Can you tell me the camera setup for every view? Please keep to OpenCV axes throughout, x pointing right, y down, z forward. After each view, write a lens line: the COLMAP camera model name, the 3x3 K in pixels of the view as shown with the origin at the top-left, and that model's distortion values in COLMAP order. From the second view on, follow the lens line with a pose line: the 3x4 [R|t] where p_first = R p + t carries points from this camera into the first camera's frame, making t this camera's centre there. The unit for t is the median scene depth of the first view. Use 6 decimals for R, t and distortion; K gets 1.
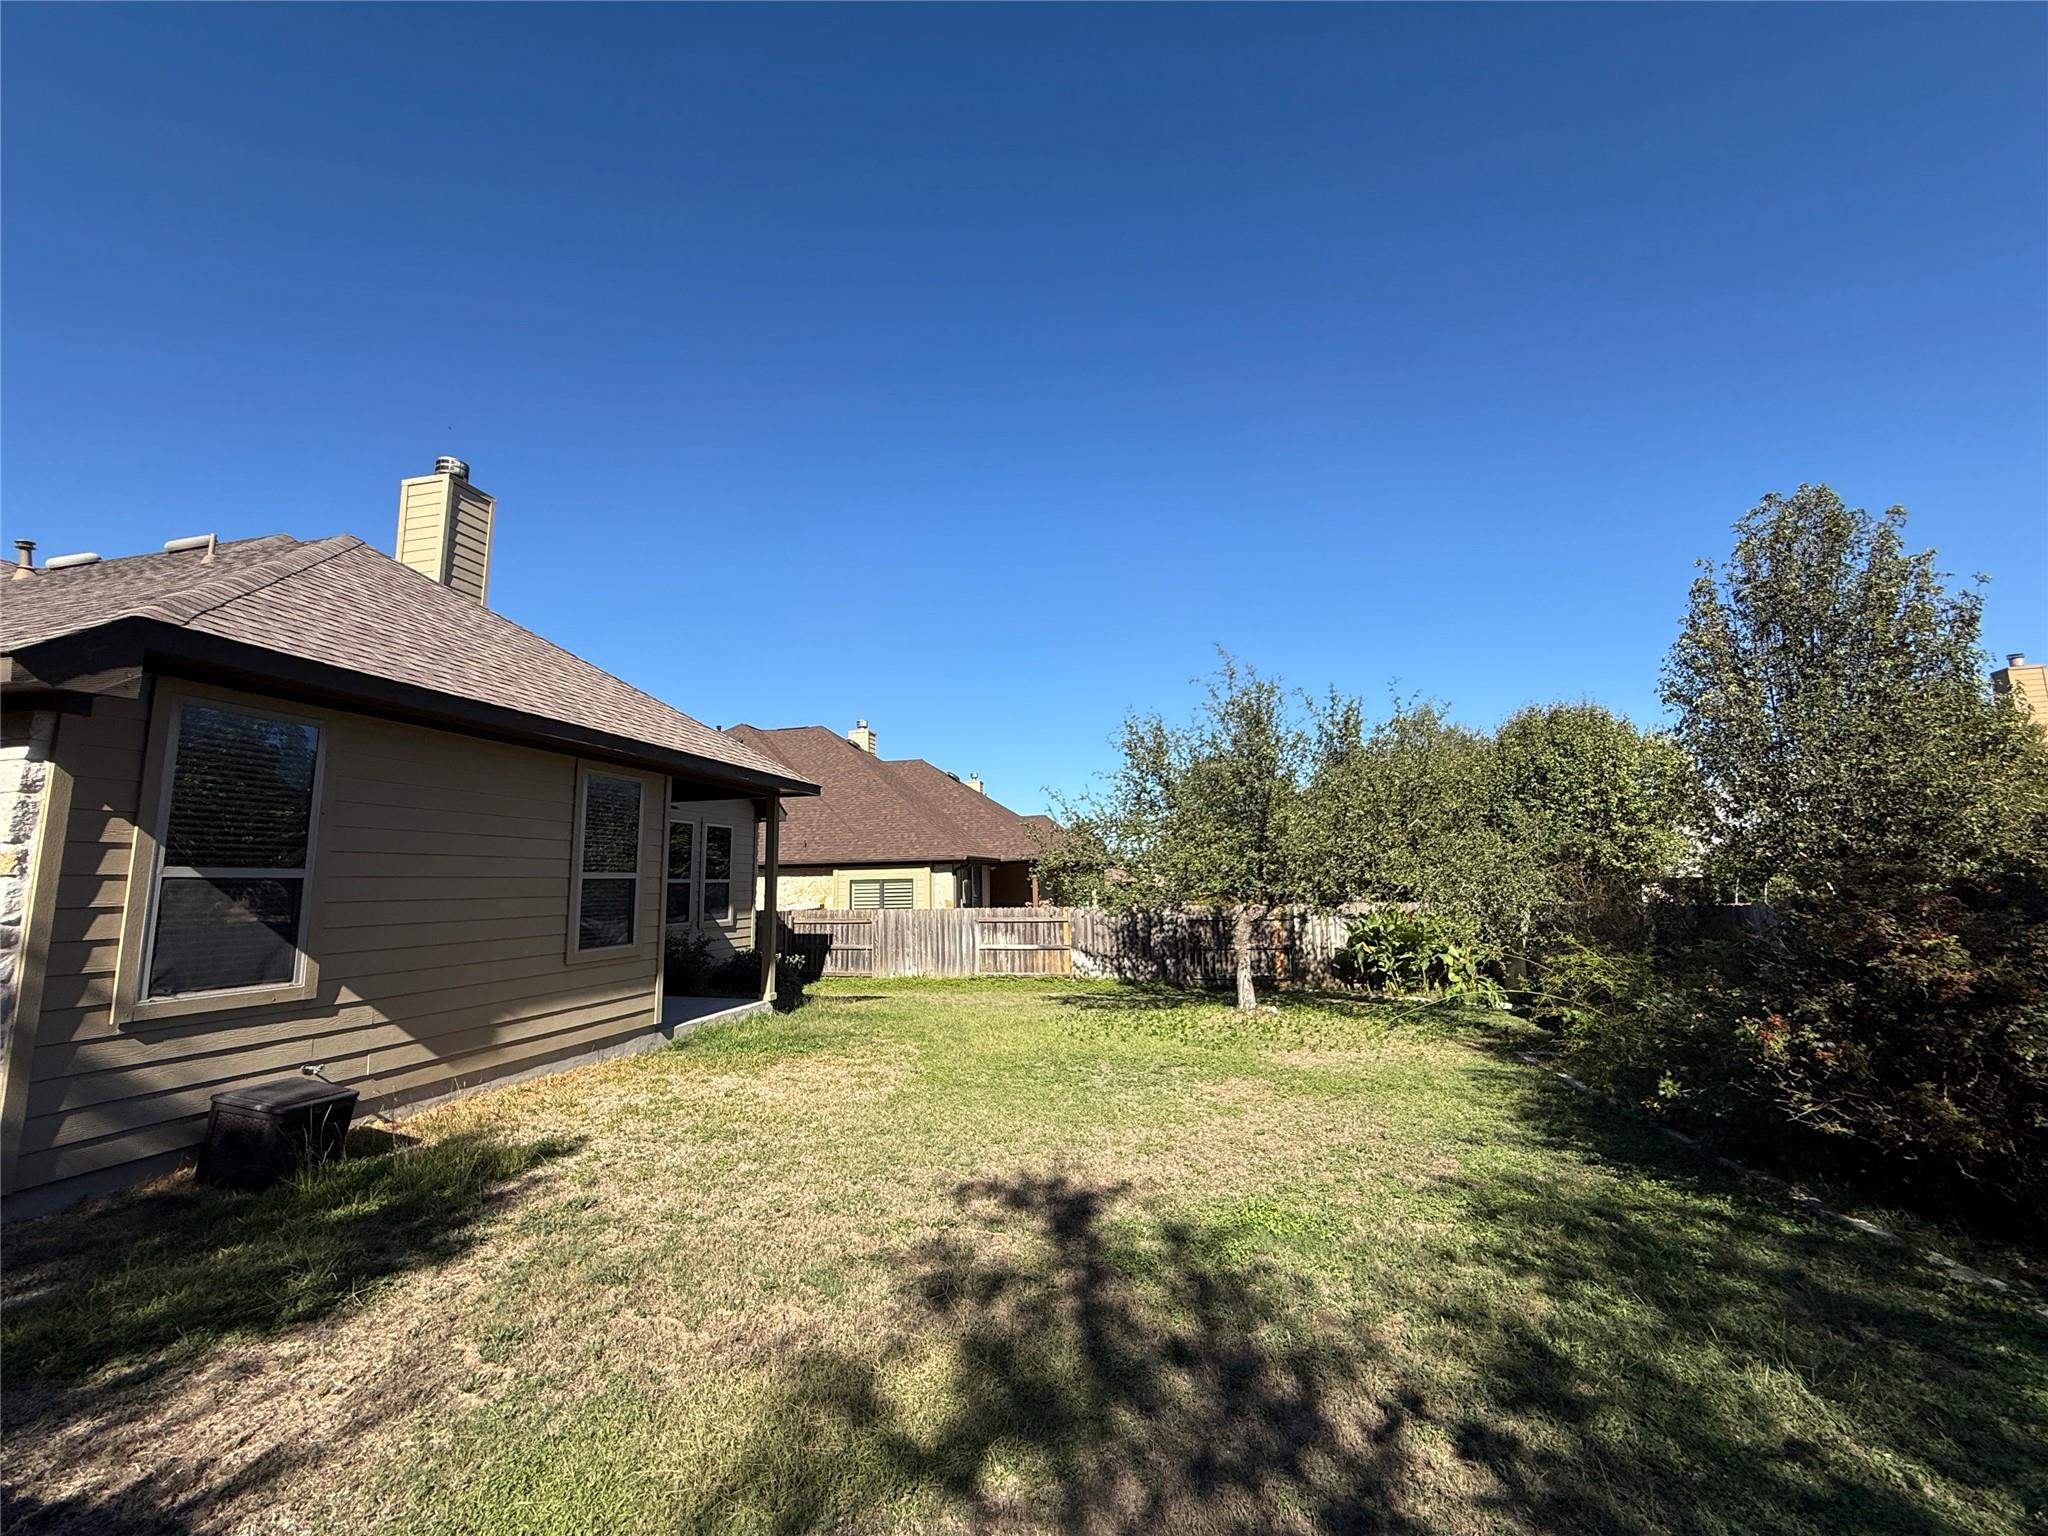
lens RADIAL K [[817.5, 0, 1022.4], [0, 817.5, 767.5], [0, 0, 1]] dist [0.001206, 0.000000]
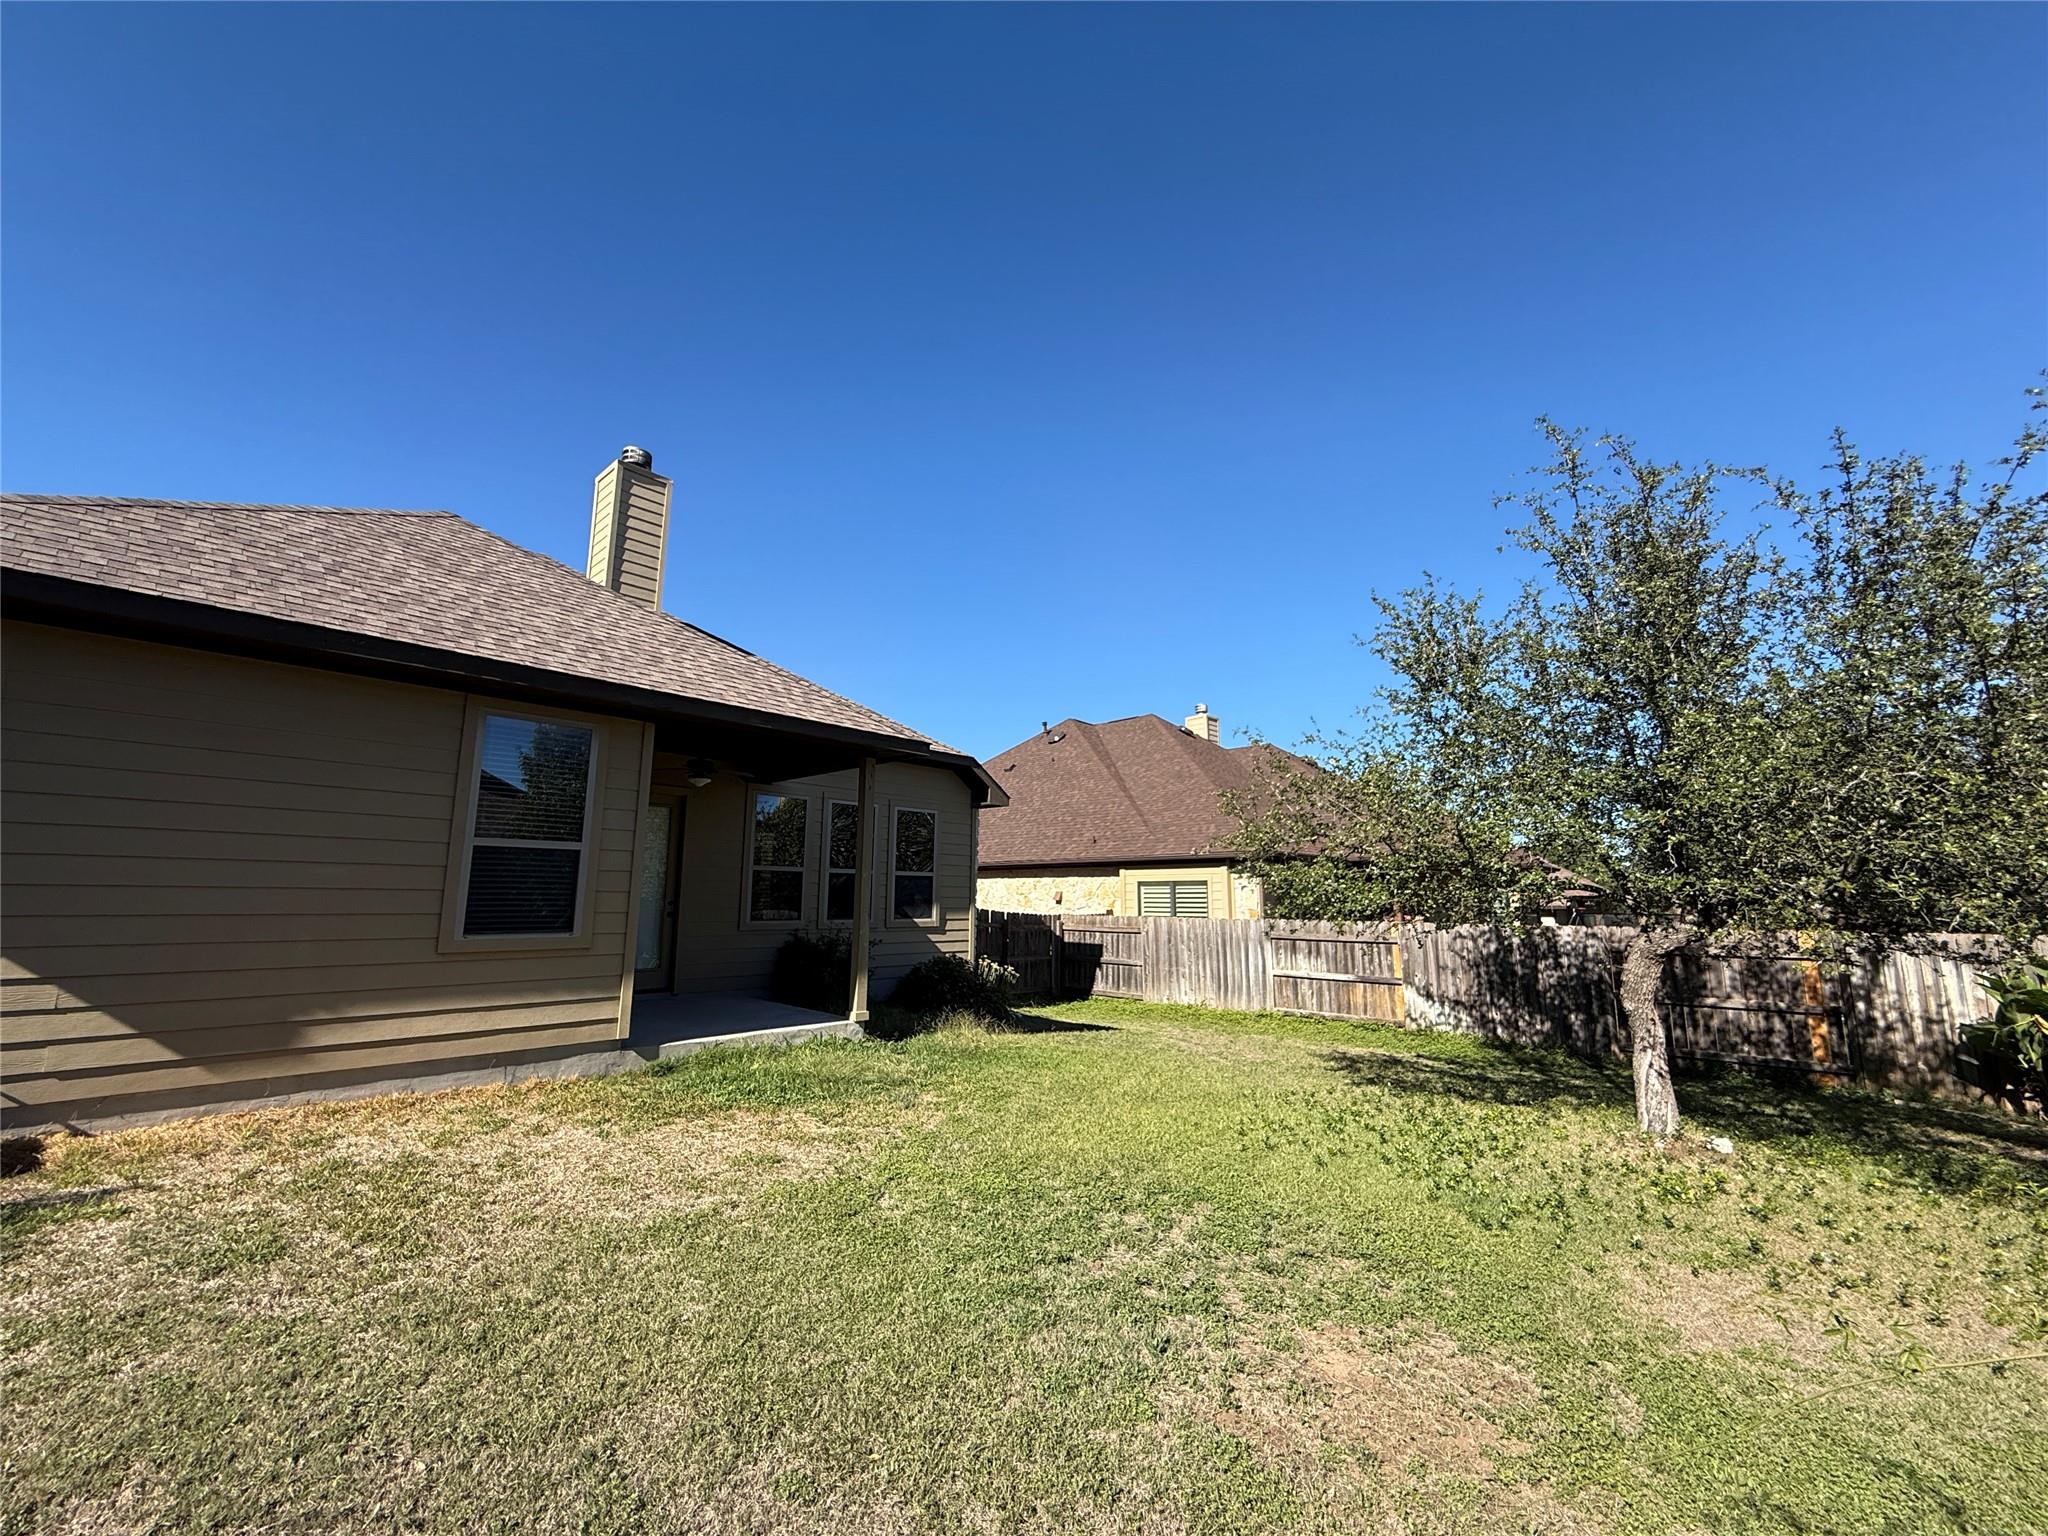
lens RADIAL K [[817.5, 0, 1022.3], [0, 817.5, 766.4], [0, 0, 1]] dist [0.001206, 0.000000]
pose [[0.859229, -0.059264, -0.508146, 0.150450], [0.049288, 0.998237, -0.033081, 0.052514], [0.509210, 0.003378, 0.860635, 0.275320]]
